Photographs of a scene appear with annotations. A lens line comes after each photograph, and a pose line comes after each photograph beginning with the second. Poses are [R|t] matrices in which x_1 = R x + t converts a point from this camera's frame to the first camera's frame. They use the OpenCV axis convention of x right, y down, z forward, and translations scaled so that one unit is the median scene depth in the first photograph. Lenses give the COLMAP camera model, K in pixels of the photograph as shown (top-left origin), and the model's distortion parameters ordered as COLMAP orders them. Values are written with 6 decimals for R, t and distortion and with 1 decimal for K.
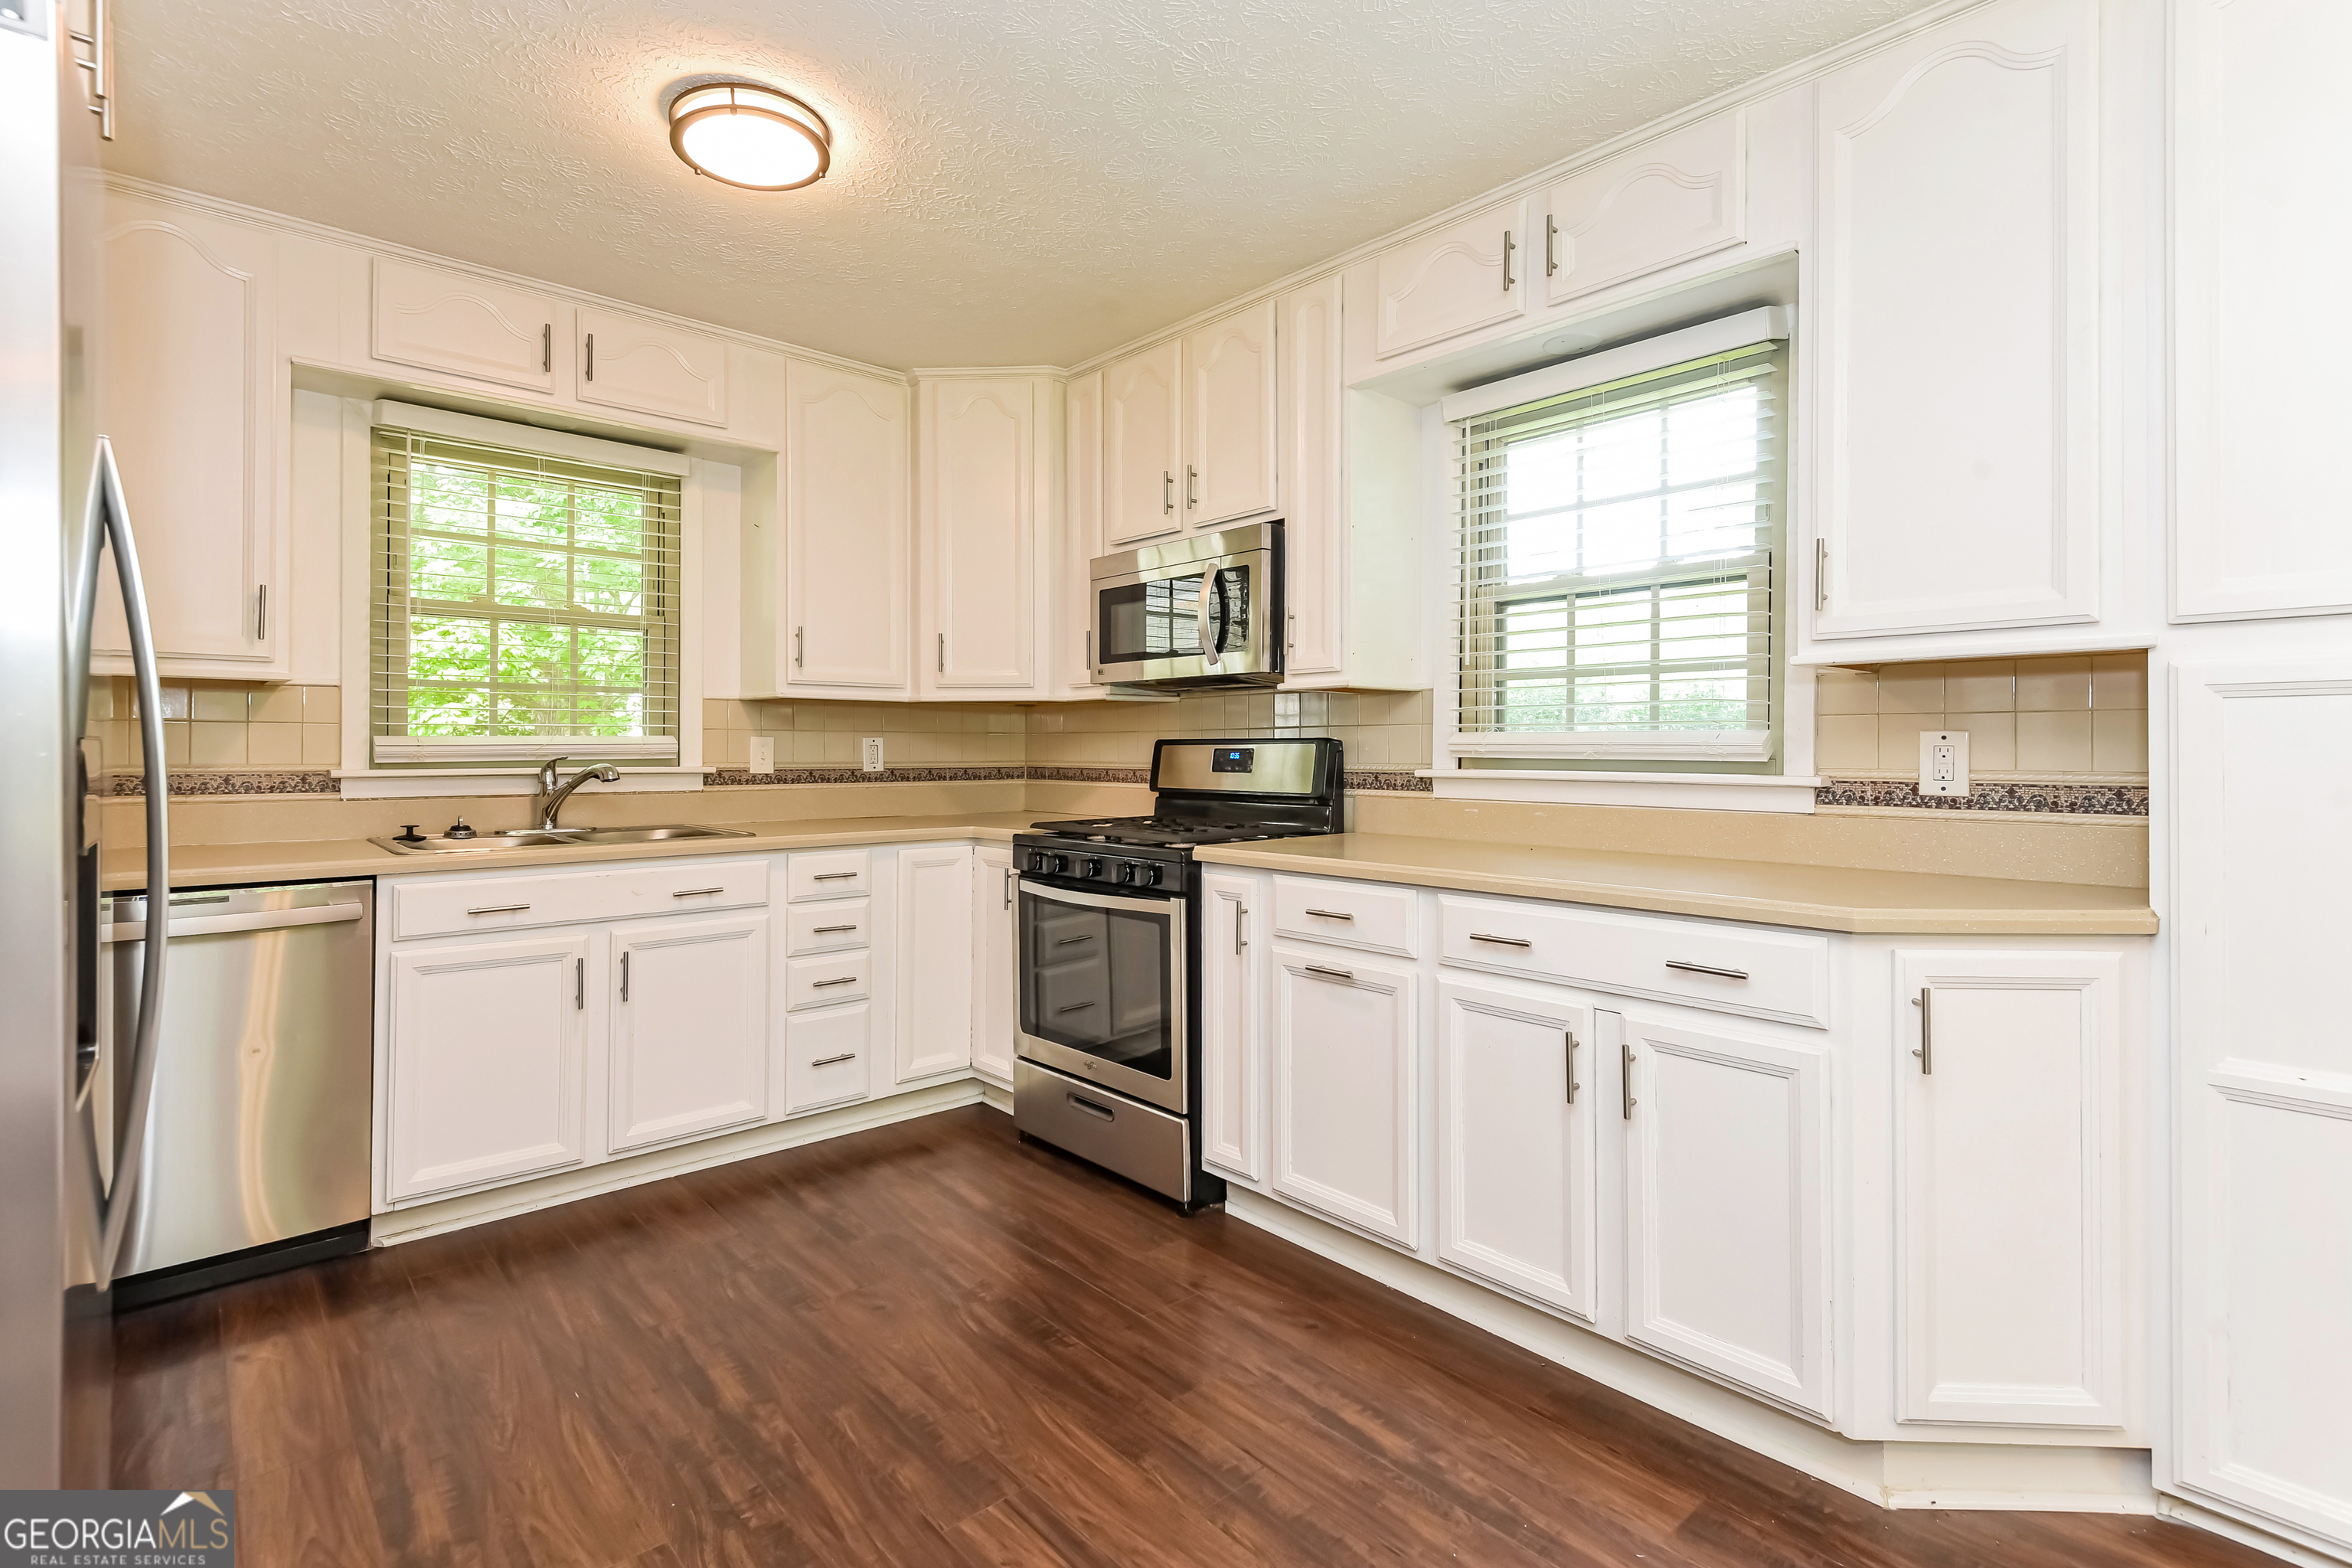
lens RADIAL K [[1115.8, 0, 1133.5], [0, 1115.8, 754.1], [0, 0, 1]] dist [0.023312, -0.002431]
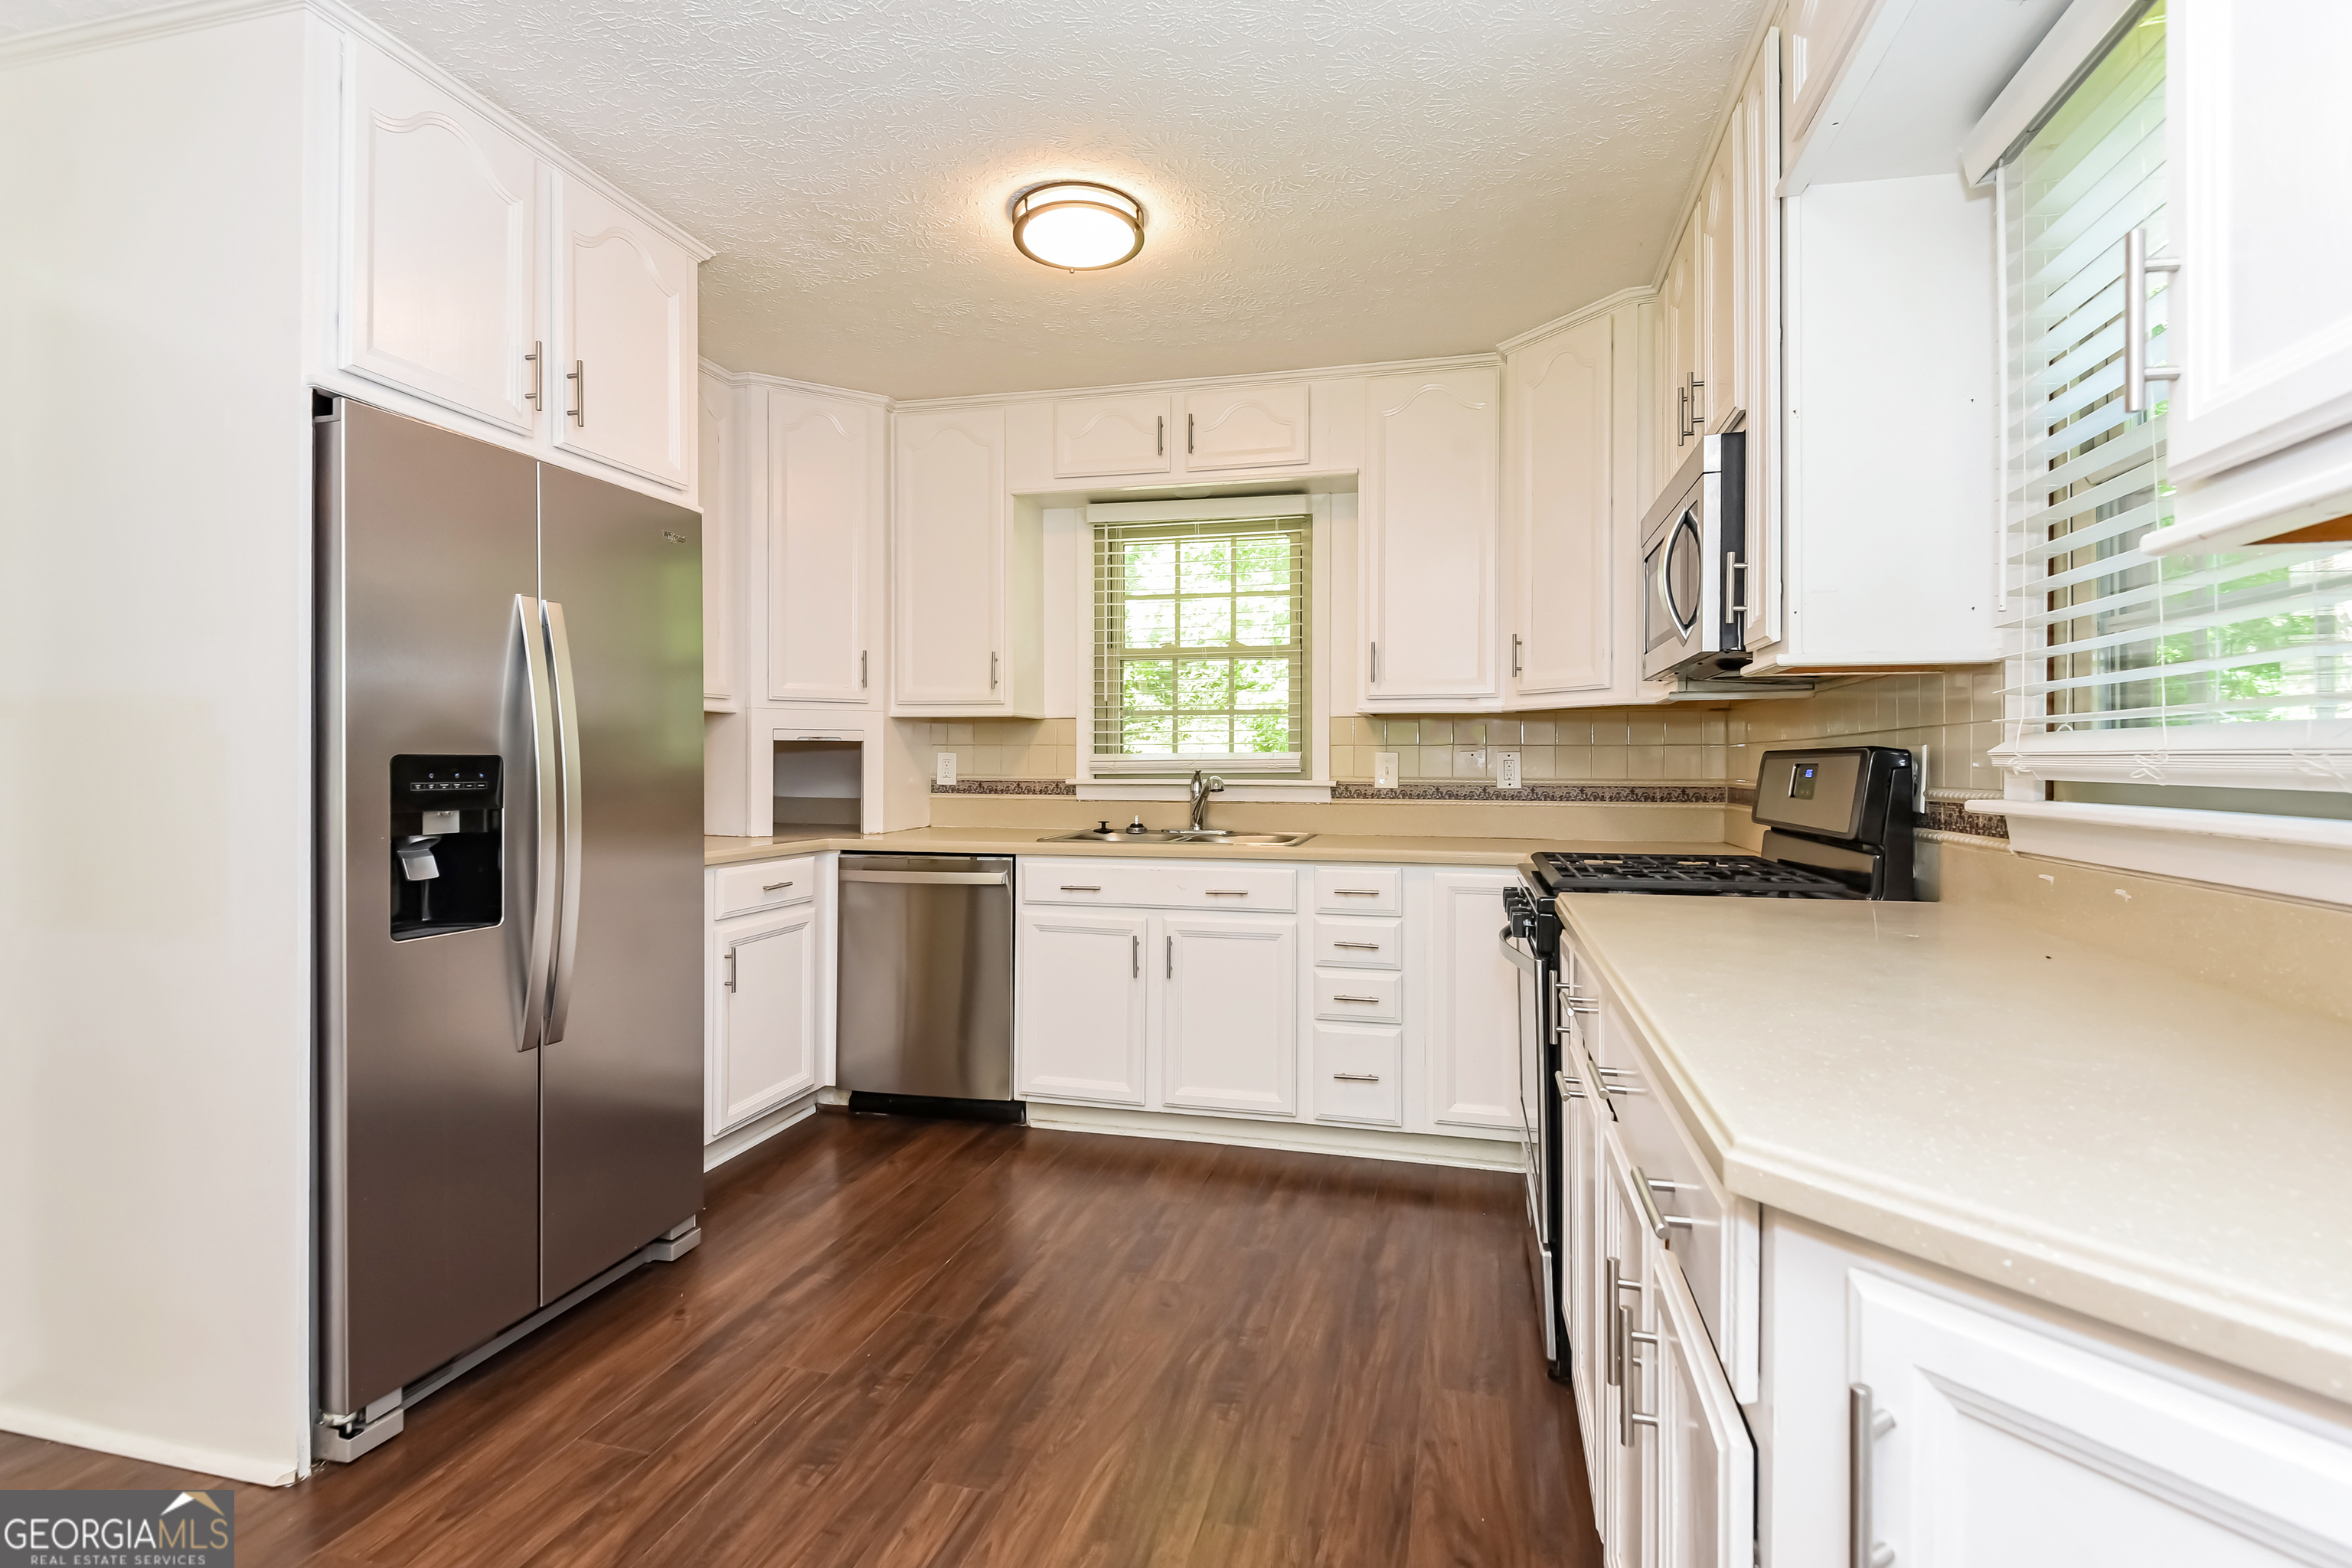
lens RADIAL K [[1115.8, 0, 1179.3], [0, 1115.8, 767.9], [0, 0, 1]] dist [0.023312, -0.002431]
pose [[0.570262, 0.003359, -0.821456, 0.468604], [-0.005411, 0.999985, 0.000333, -0.000588], [0.821445, 0.004255, 0.570272, 0.314403]]
